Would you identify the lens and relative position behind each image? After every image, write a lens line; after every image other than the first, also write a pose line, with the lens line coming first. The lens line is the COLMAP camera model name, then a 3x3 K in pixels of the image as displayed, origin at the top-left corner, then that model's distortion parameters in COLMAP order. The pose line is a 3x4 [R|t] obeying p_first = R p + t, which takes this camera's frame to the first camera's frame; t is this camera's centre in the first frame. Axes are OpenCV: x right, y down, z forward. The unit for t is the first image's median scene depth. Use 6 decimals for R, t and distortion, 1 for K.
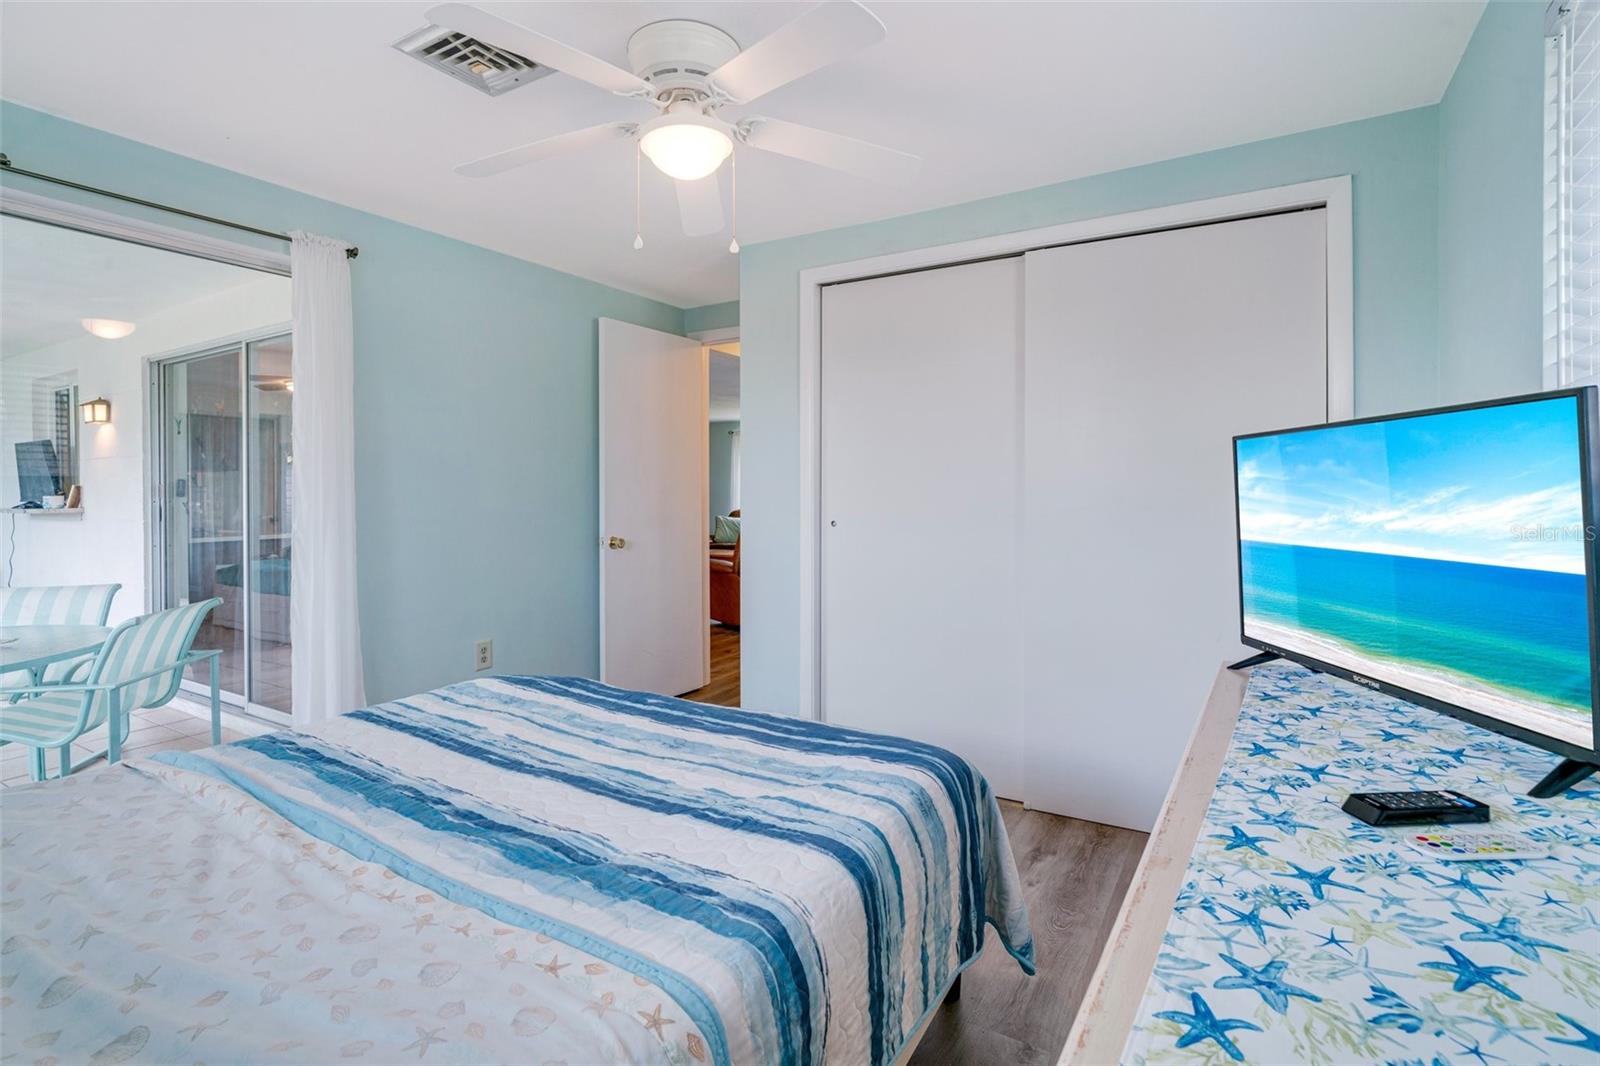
lens RADIAL K [[762.8, 0, 792.2], [0, 762.8, 527.3], [0, 0, 1]] dist [-0.016958, 0.006717]
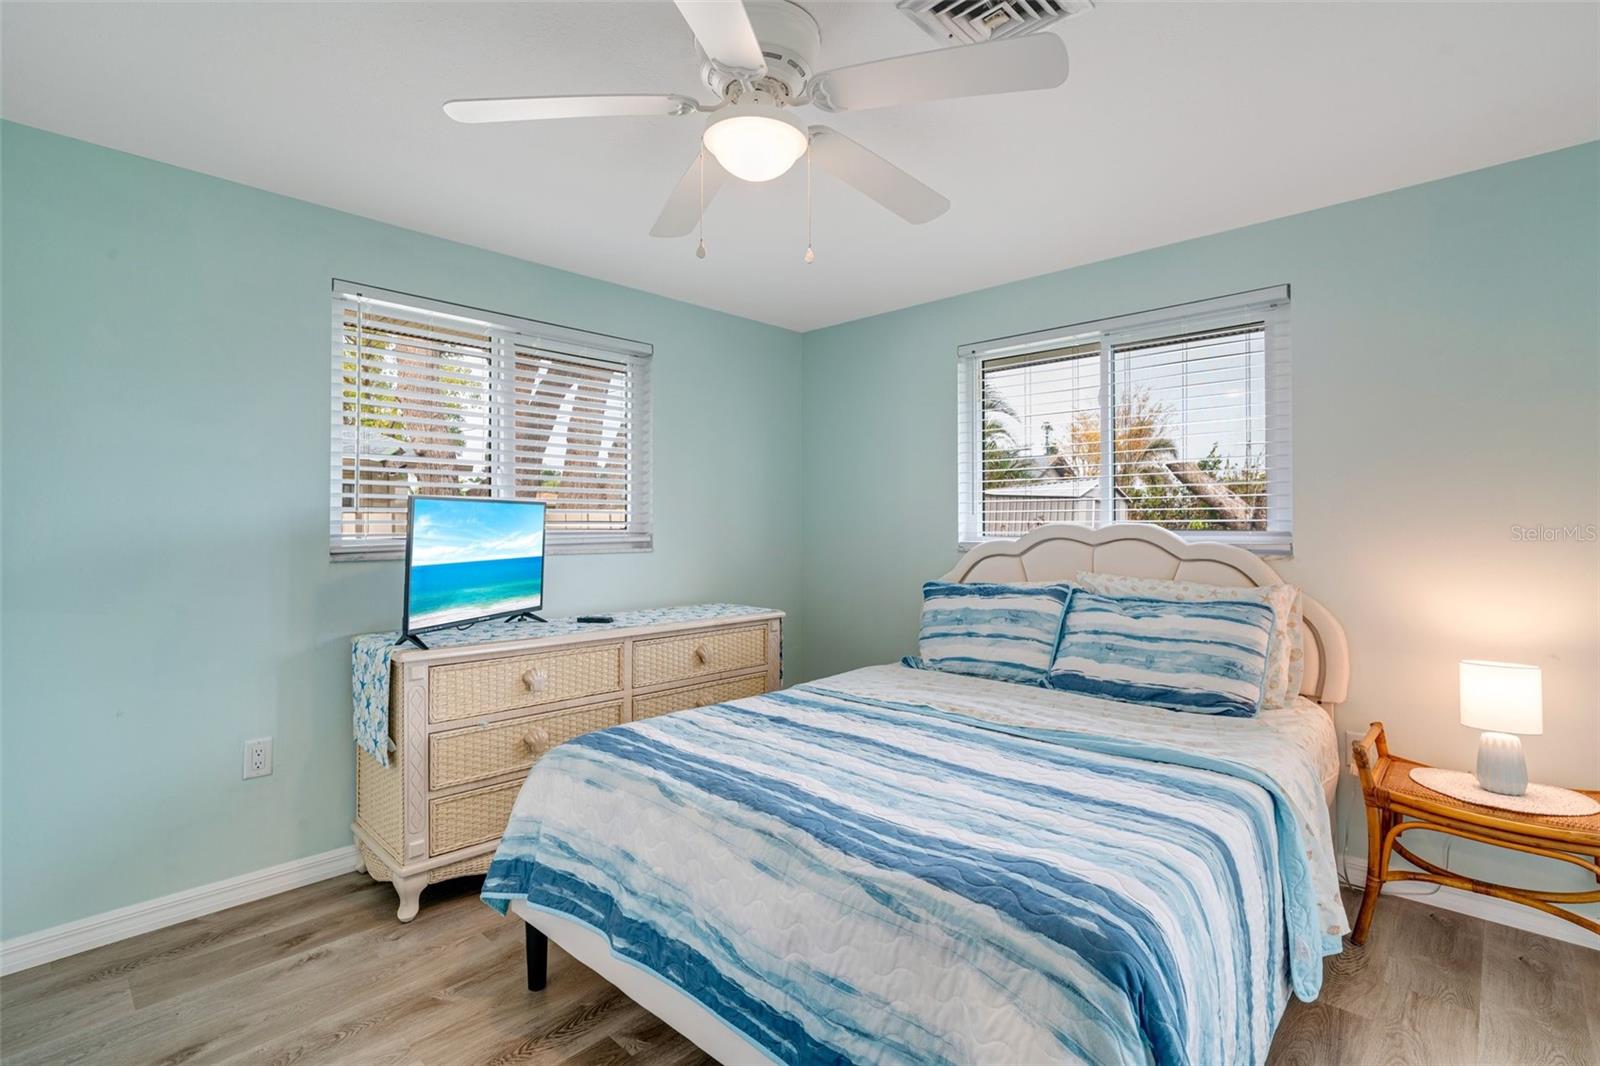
lens RADIAL K [[763.6, 0, 802.3], [0, 763.6, 514.7], [0, 0, 1]] dist [0.016121, 0.000250]
pose [[-0.981719, 0.013920, 0.189826, -0.470013], [0.019371, 0.999451, 0.026889, -0.114392], [-0.189347, 0.030074, -0.981449, 2.397152]]
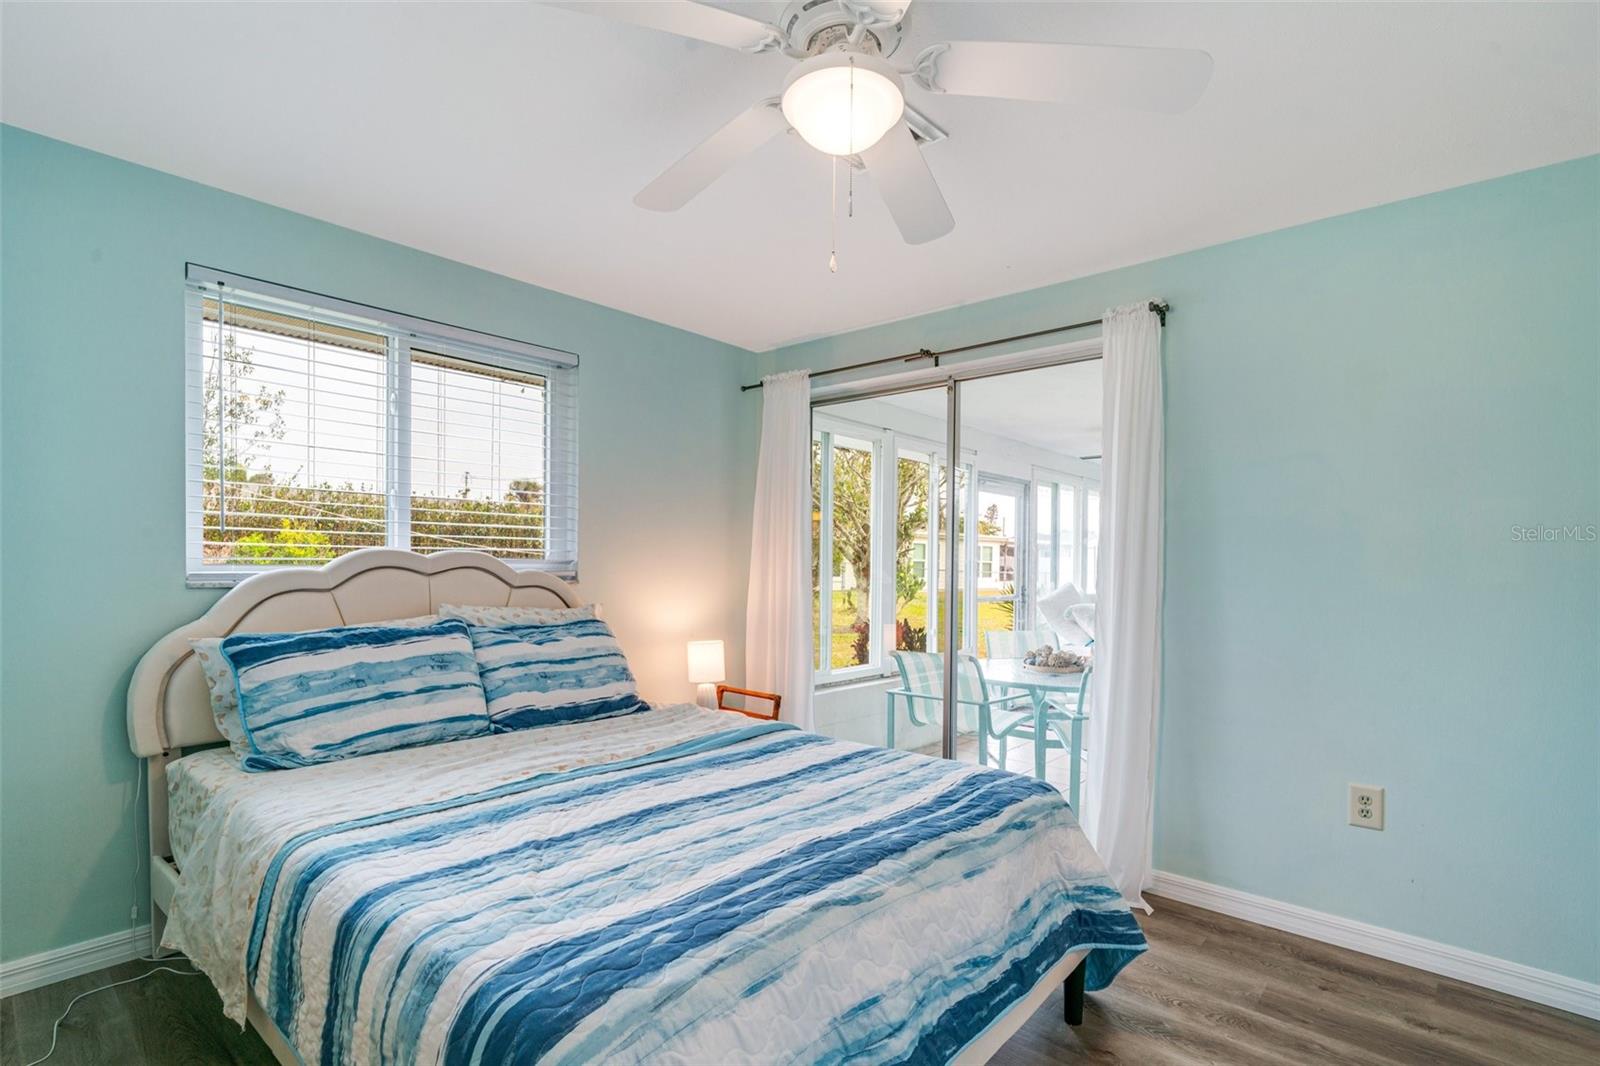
lens RADIAL K [[780.1, 0, 787.4], [0, 780.1, 557.4], [0, 0, 1]] dist [-0.001823, 0.000120]
pose [[-0.147074, -0.000230, -0.989125, 0.853032], [-0.060646, 0.998121, 0.008786, -0.070908], [0.987265, 0.061278, -0.146812, 1.358890]]
